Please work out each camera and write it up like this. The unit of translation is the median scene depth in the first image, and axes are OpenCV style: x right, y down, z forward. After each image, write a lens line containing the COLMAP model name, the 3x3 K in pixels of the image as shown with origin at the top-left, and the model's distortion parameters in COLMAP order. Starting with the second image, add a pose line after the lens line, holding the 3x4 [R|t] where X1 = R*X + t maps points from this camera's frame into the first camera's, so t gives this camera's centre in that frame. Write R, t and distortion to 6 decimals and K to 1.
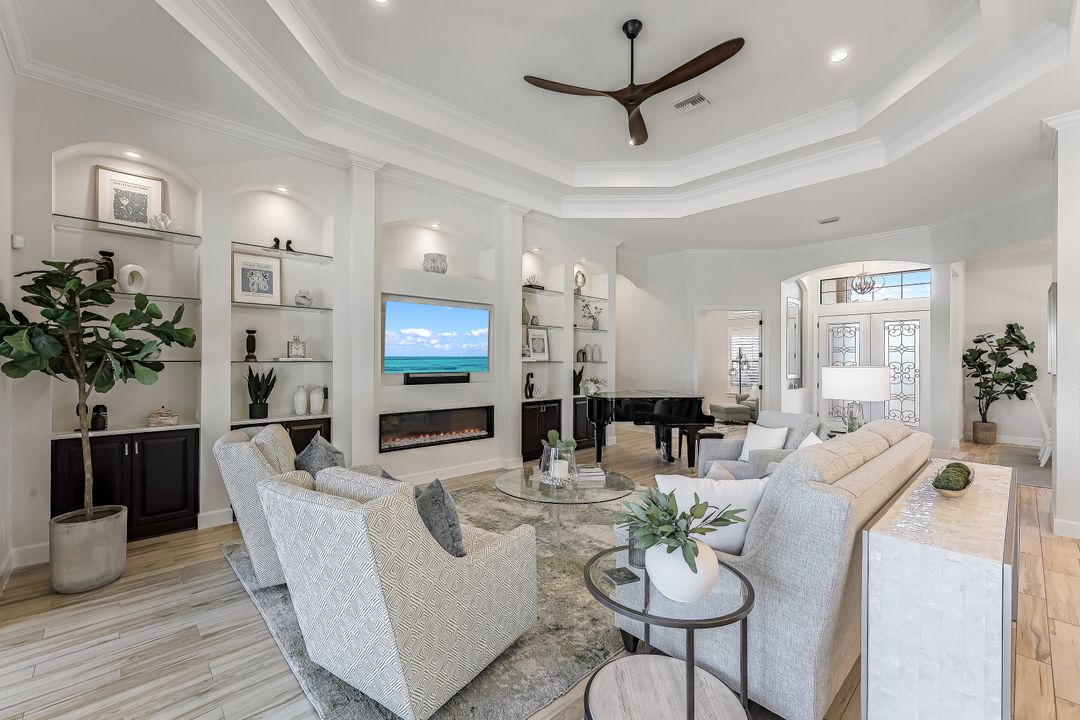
lens RADIAL K [[453.4, 0, 537.7], [0, 453.4, 360.2], [0, 0, 1]] dist [-0.000933, 0.000137]
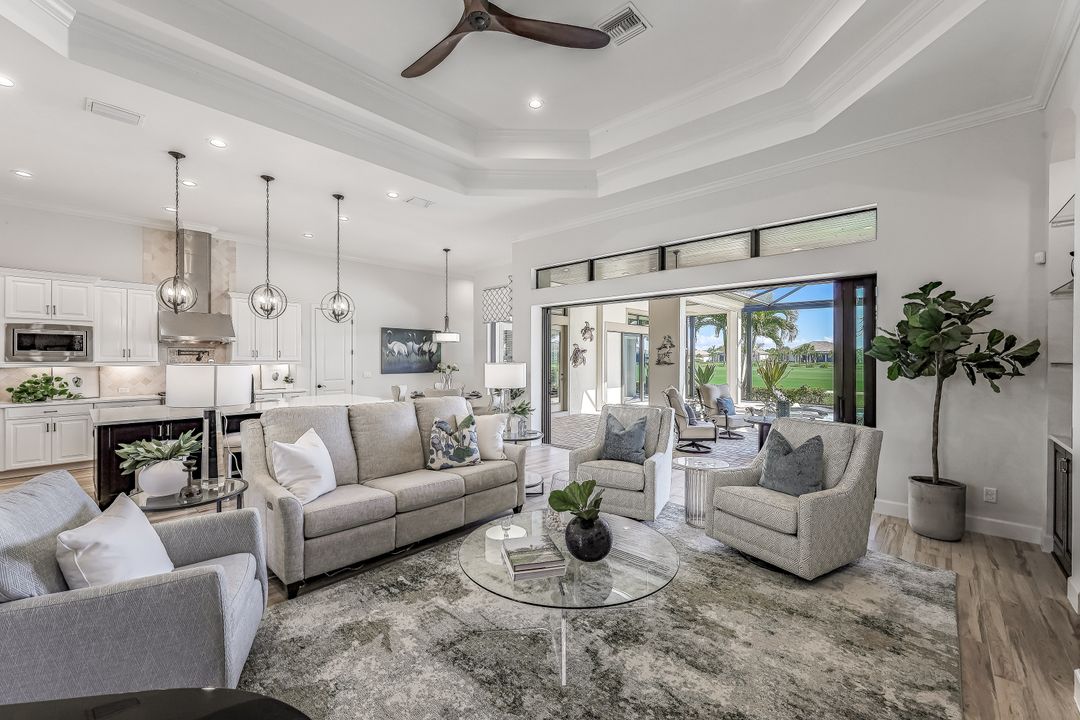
lens RADIAL K [[435.5, 0, 541.4], [0, 435.5, 359.2], [0, 0, 1]] dist [-0.000410, 0.000153]
pose [[-0.996843, -0.006314, -0.079145, 0.123216], [-0.006574, 0.999974, 0.003032, -0.001779], [0.079124, 0.003543, -0.996859, 1.360432]]
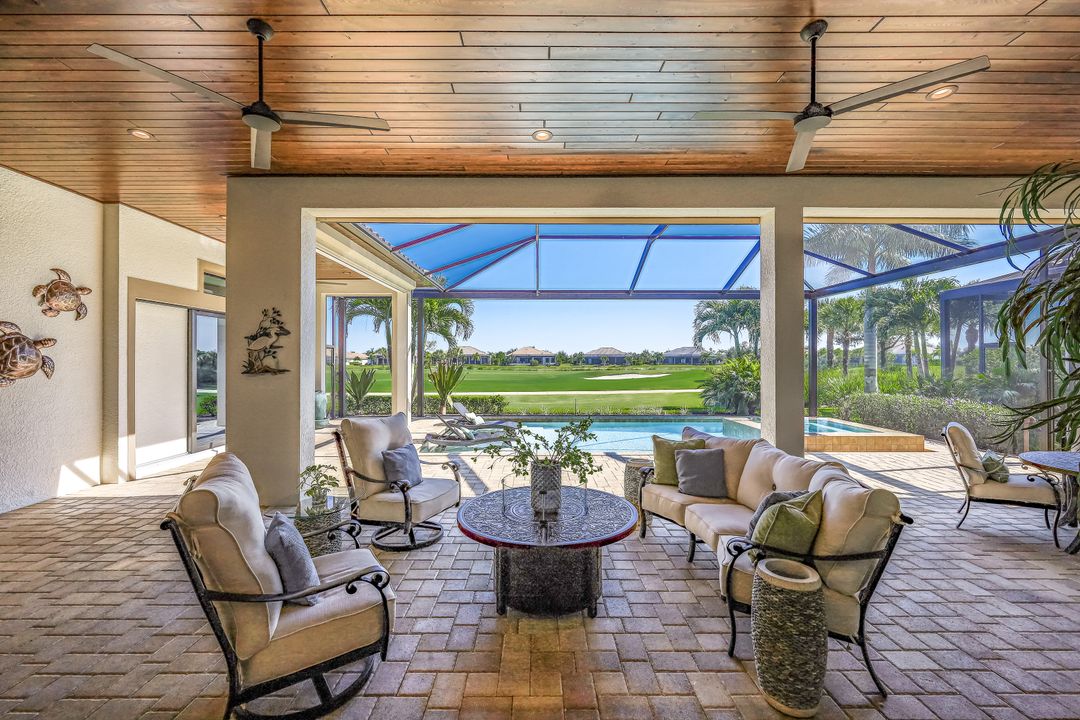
lens RADIAL K [[435.5, 0, 541.4], [0, 435.5, 359.2], [0, 0, 1]] dist [-0.000410, 0.000153]
pose [[-0.677920, -0.007821, -0.735094, -0.401814], [-0.003251, 0.999966, -0.007641, 0.001090], [0.735129, -0.002790, -0.677922, 0.281290]]
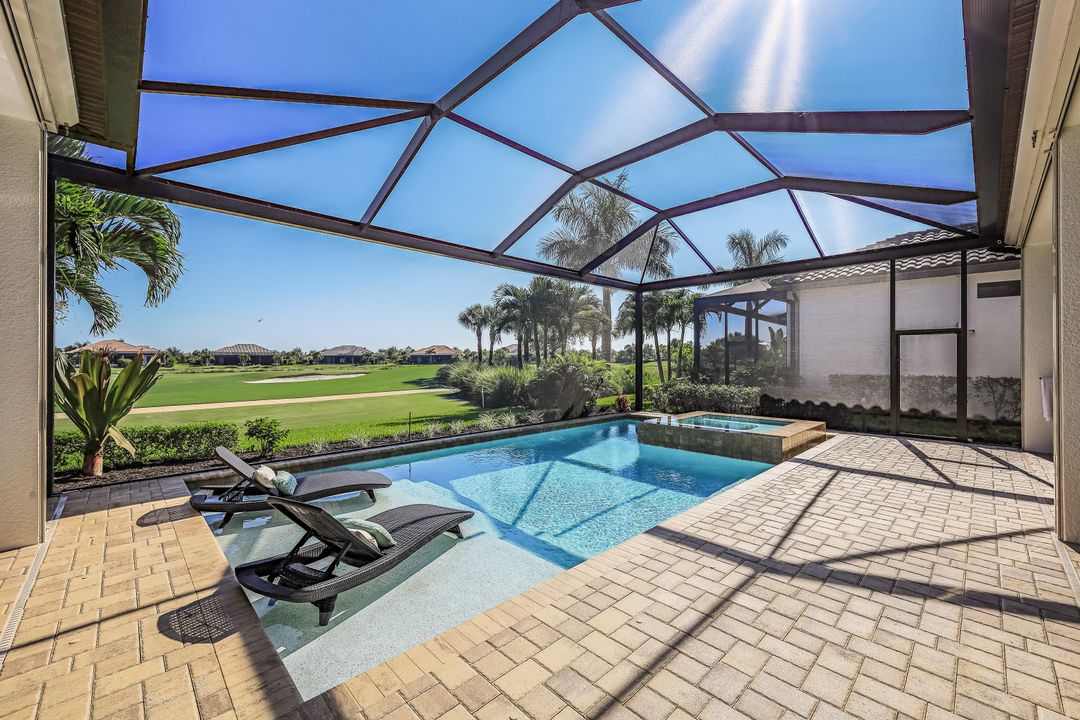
lens RADIAL K [[431.4, 0, 532.5], [0, 431.4, 357.4], [0, 0, 1]] dist [0.004295, 0.000259]
pose [[0.008430, -0.012531, -0.999886, -0.879393], [0.000594, 0.999921, -0.012527, 0.032824], [0.999964, -0.000489, 0.008437, -1.000411]]
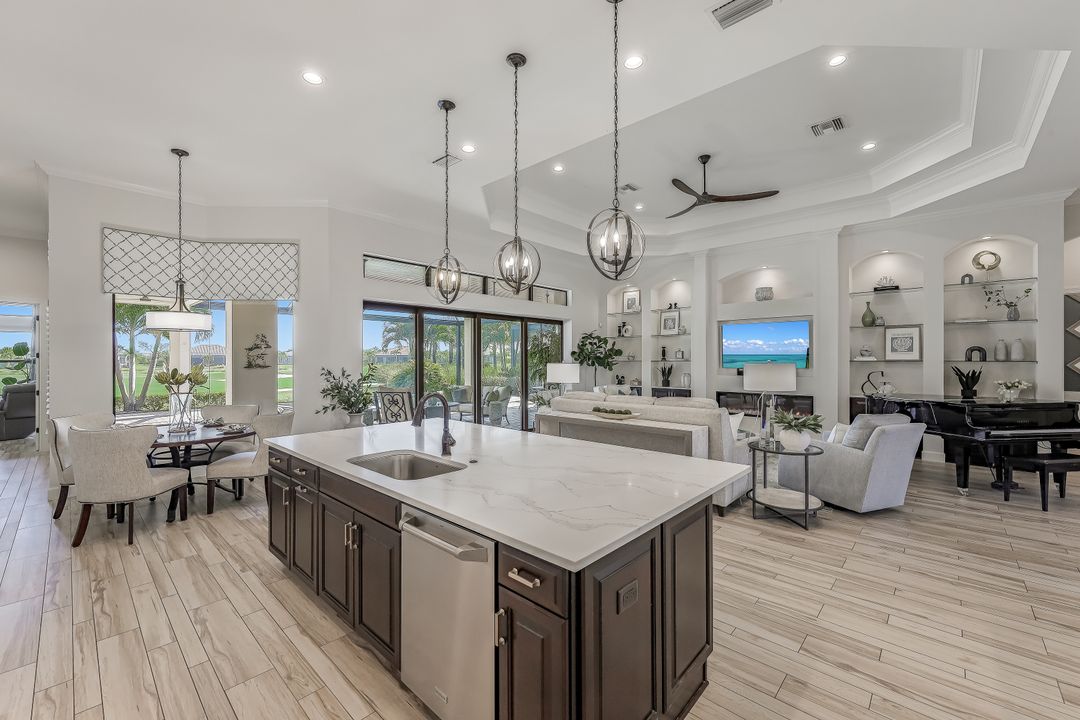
lens RADIAL K [[431.4, 0, 532.5], [0, 431.4, 357.4], [0, 0, 1]] dist [0.004295, 0.000259]
pose [[0.058480, -0.009884, -0.998240, 1.350447], [0.002479, 0.999949, -0.009755, 0.004070], [0.998286, -0.001905, 0.058502, 0.215430]]
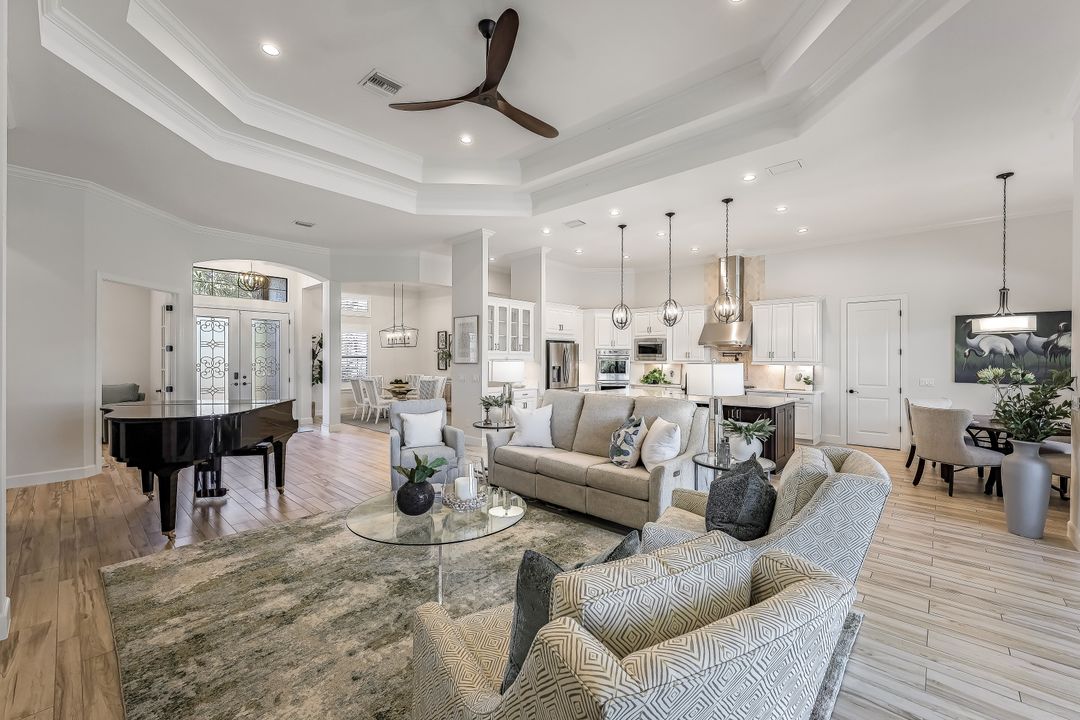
lens RADIAL K [[441.6, 0, 540.0], [0, 441.6, 360.0], [0, 0, 1]] dist [-0.000591, -0.000056]
pose [[-0.074568, -0.009929, 0.997167, -0.614589], [-0.004131, 0.999945, 0.009648, -0.002865], [-0.997207, -0.003400, -0.074605, 0.743346]]
